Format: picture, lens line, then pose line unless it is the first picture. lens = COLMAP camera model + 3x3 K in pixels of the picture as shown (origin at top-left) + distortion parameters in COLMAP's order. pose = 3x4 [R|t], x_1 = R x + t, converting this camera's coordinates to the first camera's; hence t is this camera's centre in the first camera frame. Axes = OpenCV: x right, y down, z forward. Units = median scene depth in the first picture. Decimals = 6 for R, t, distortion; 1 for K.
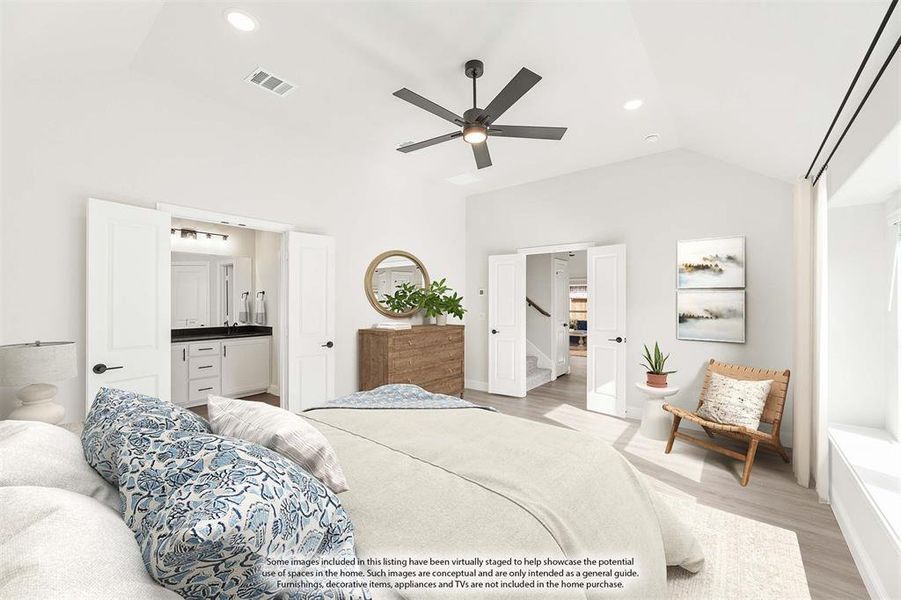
lens RADIAL K [[369.3, 0, 451.7], [0, 369.3, 298.1], [0, 0, 1]] dist [0.001097, -0.000459]
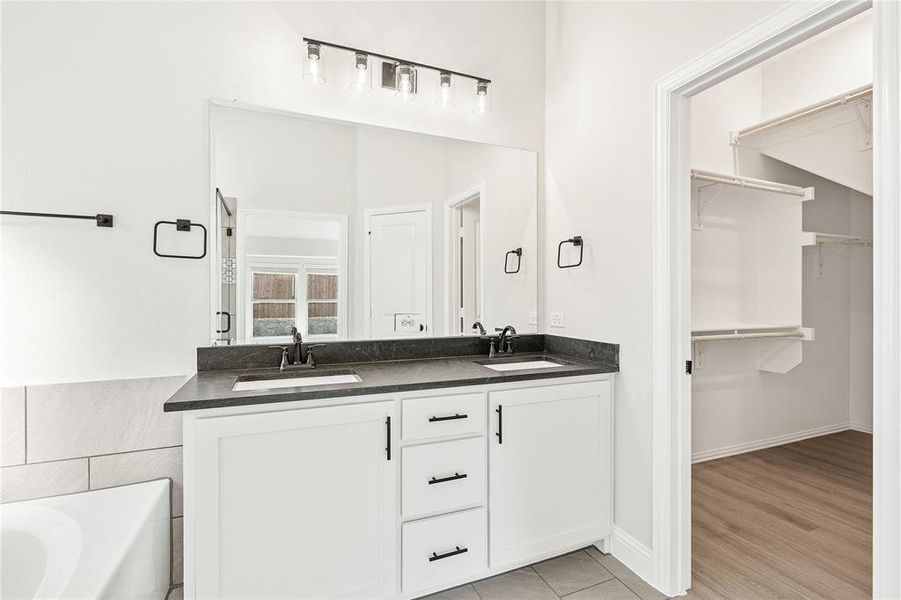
lens RADIAL K [[409.8, 0, 448.3], [0, 409.8, 297.8], [0, 0, 1]] dist [-0.000439, 0.000228]
pose [[0.879963, 0.002438, -0.475037, -0.470803], [0.002683, 0.999945, 0.010100, 0.036276], [0.475035, -0.010162, 0.879908, 0.658056]]
